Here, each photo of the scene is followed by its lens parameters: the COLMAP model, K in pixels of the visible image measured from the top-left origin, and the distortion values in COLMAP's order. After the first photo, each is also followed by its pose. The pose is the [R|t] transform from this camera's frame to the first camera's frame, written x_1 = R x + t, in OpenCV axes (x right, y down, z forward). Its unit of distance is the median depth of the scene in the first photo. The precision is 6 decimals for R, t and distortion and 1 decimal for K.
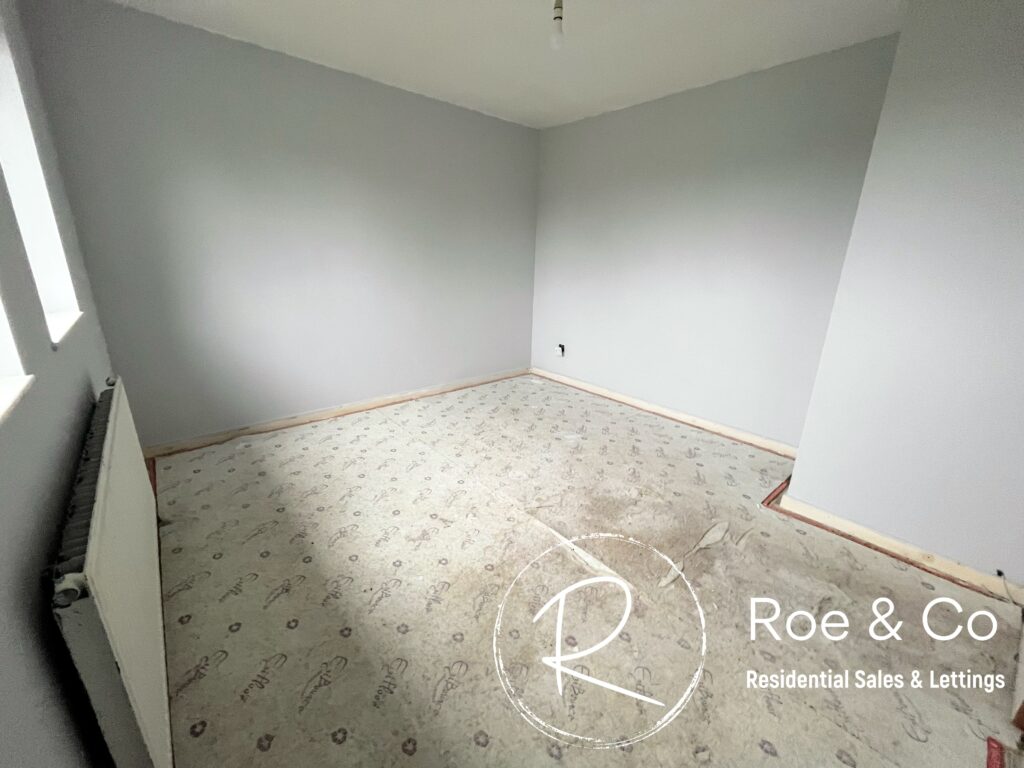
lens RADIAL K [[414.4, 0, 510.7], [0, 414.4, 384.3], [0, 0, 1]] dist [-0.002965, 0.000102]
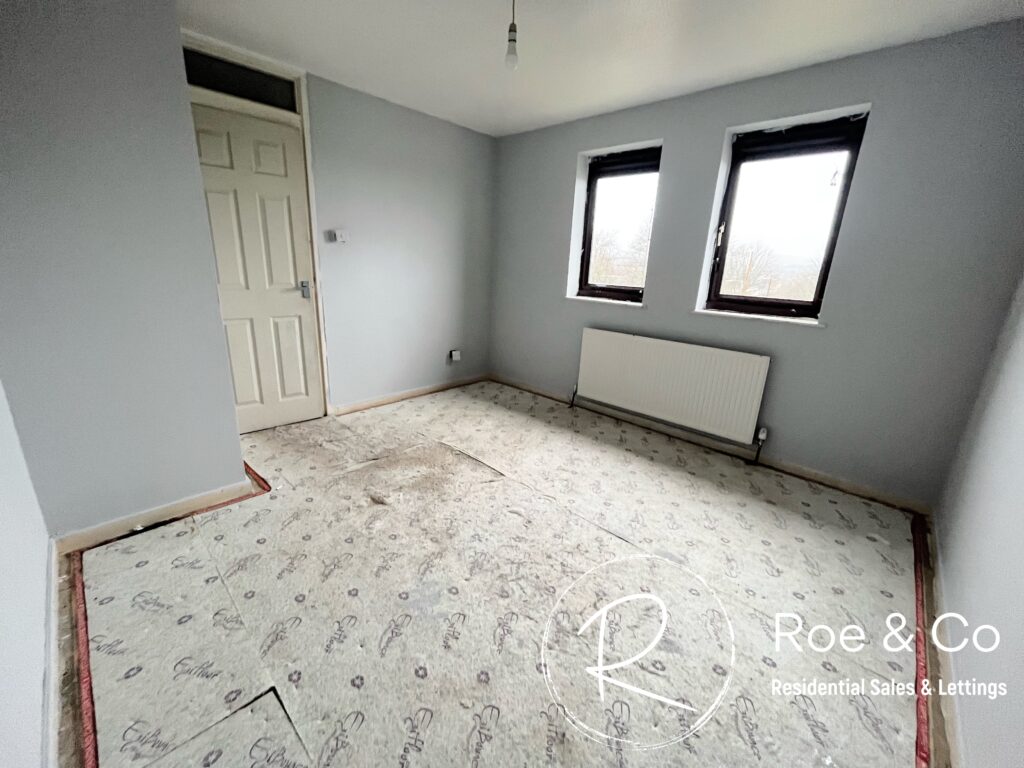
lens RADIAL K [[414.4, 0, 512.7], [0, 414.4, 382.9], [0, 0, 1]] dist [-0.002965, 0.000102]
pose [[-0.992373, -0.038944, -0.116961, 0.140289], [-0.097088, 0.831566, 0.546874, -0.510171], [0.075963, 0.554058, -0.829005, 1.641445]]
